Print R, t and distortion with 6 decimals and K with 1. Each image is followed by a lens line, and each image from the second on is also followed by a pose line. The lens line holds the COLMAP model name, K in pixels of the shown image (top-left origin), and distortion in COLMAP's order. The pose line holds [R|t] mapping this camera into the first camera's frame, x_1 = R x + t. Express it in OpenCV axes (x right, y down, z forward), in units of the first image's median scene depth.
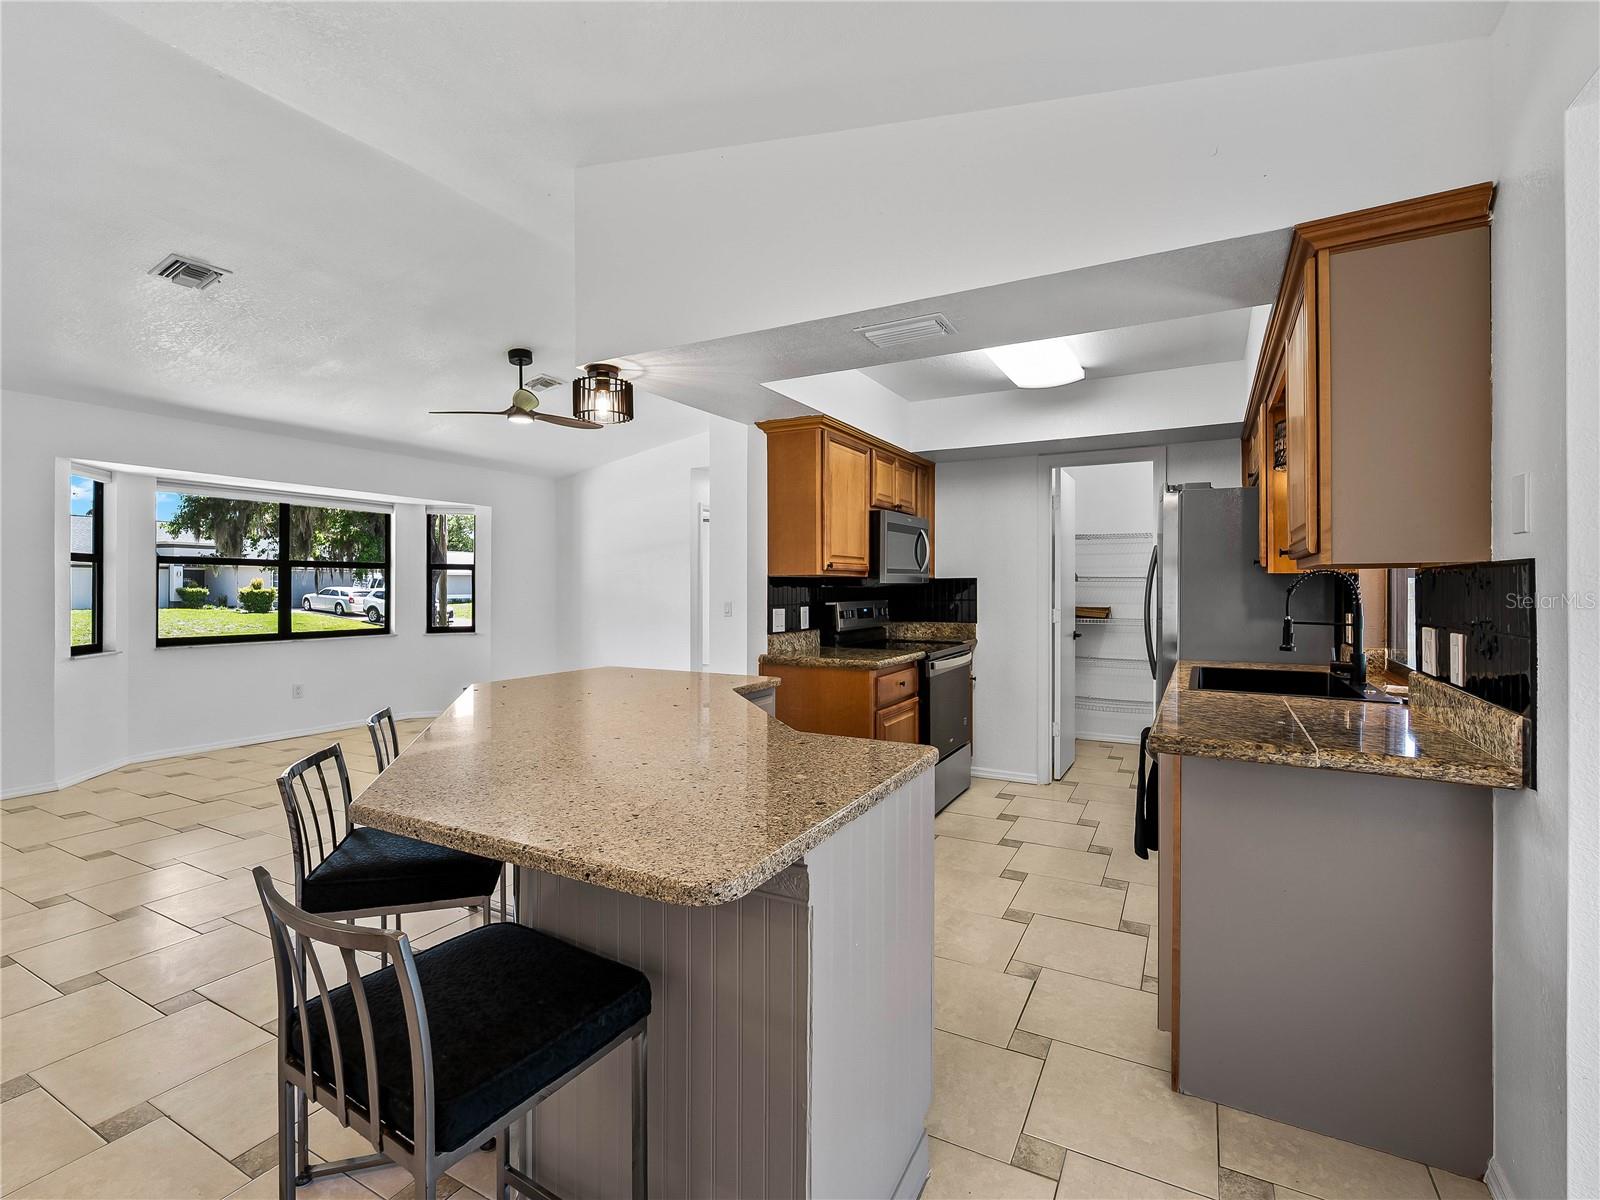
lens RADIAL K [[748.0, 0, 795.2], [0, 748.0, 596.2], [0, 0, 1]] dist [-0.001900, -0.001138]
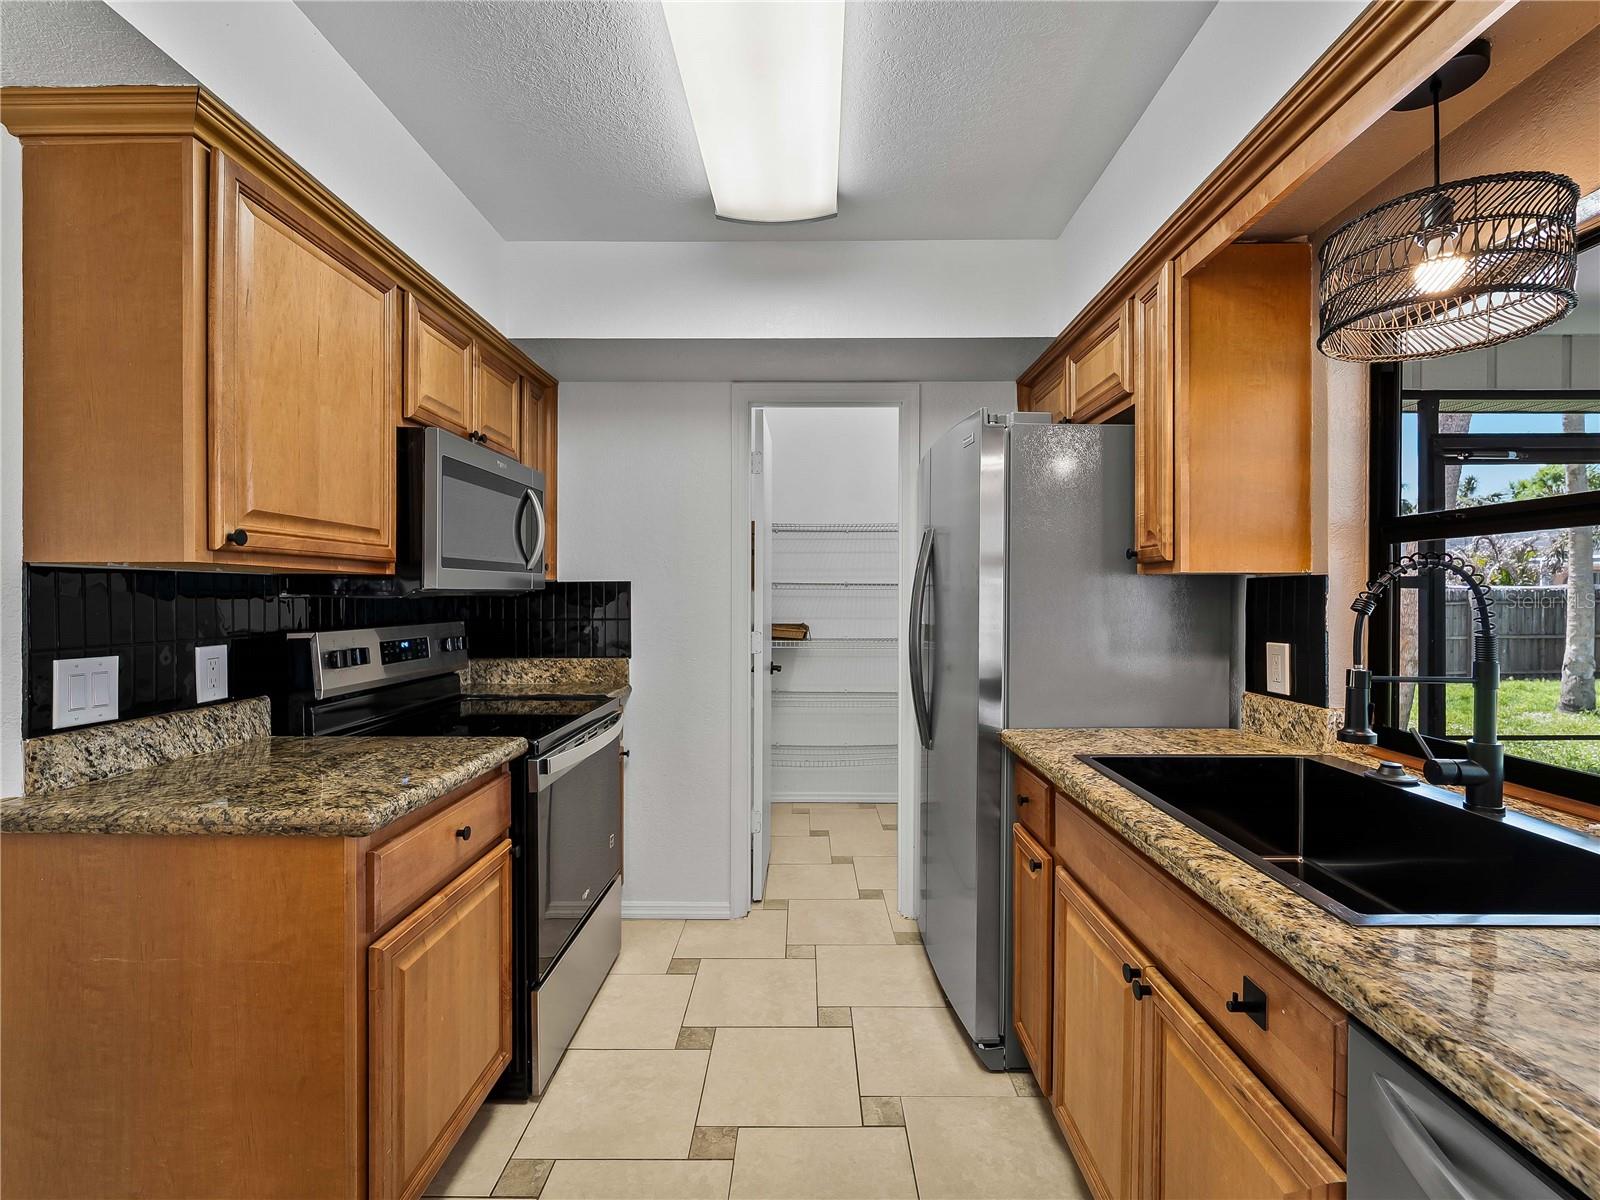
lens RADIAL K [[739.0, 0, 810.5], [0, 739.0, 592.8], [0, 0, 1]] dist [-0.001322, -0.003286]
pose [[0.879446, 0.003657, 0.475985, 0.104179], [0.004121, 0.999875, -0.015296, -0.006929], [-0.475981, 0.015413, 0.879320, 0.485604]]
